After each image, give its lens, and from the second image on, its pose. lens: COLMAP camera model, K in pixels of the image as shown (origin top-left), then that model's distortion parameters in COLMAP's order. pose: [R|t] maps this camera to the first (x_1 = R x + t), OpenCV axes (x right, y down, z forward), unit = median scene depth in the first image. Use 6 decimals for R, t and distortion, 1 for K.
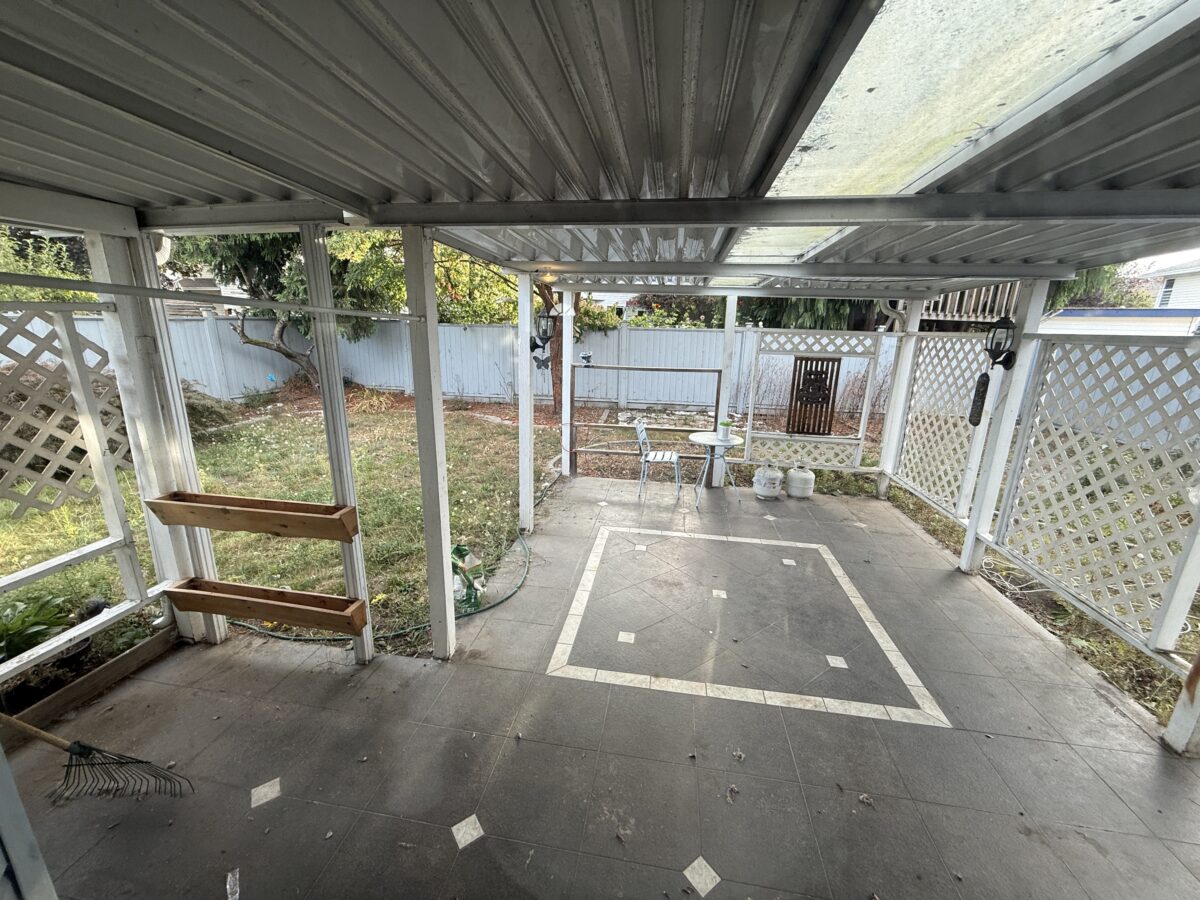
lens RADIAL K [[477.1, 0, 599.6], [0, 477.1, 449.3], [0, 0, 1]] dist [-0.002907, -0.000096]
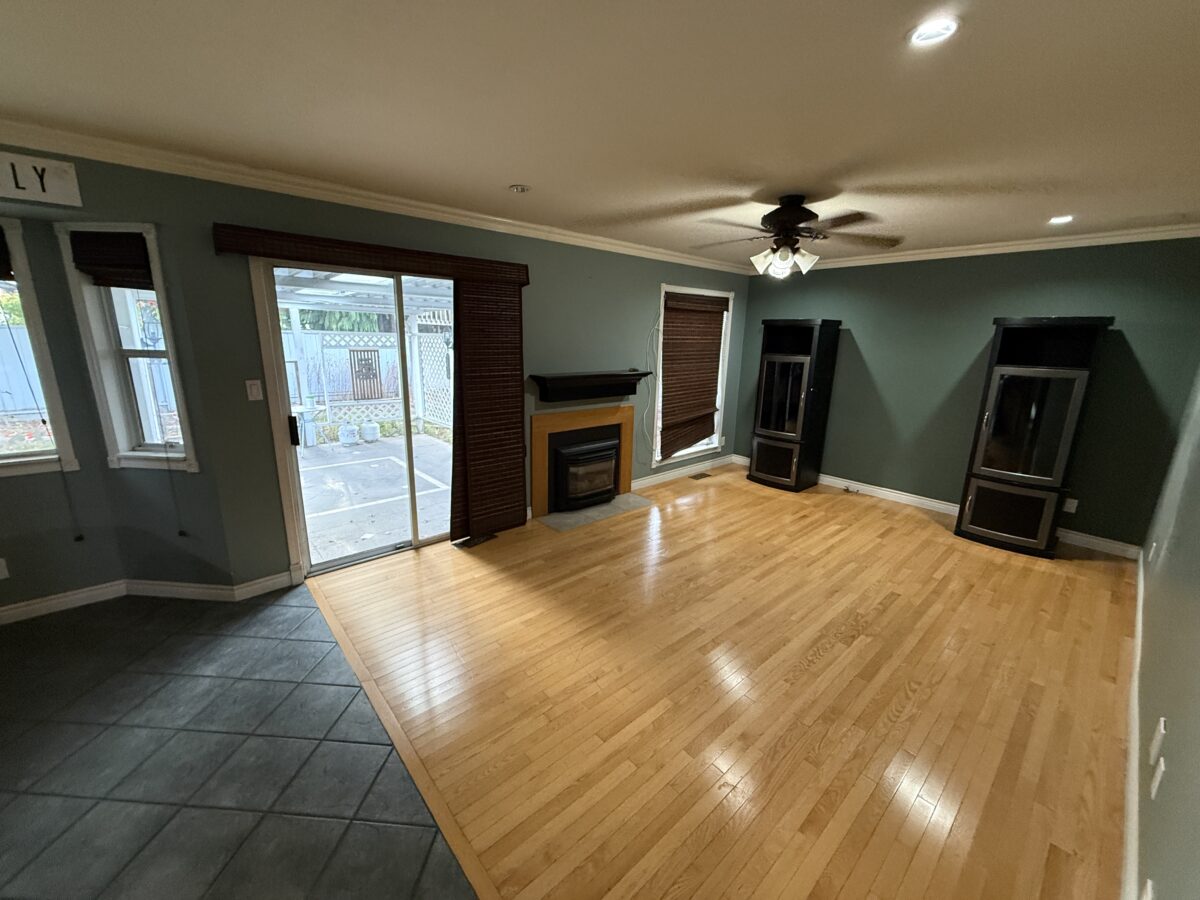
lens RADIAL K [[477.1, 0, 595.8], [0, 477.1, 450.4], [0, 0, 1]] dist [-0.002907, -0.000096]
pose [[0.636643, -0.187087, 0.748120, -0.283777], [0.186059, 0.978730, 0.086423, 0.134328], [-0.748377, 0.084174, 0.657911, -0.559348]]
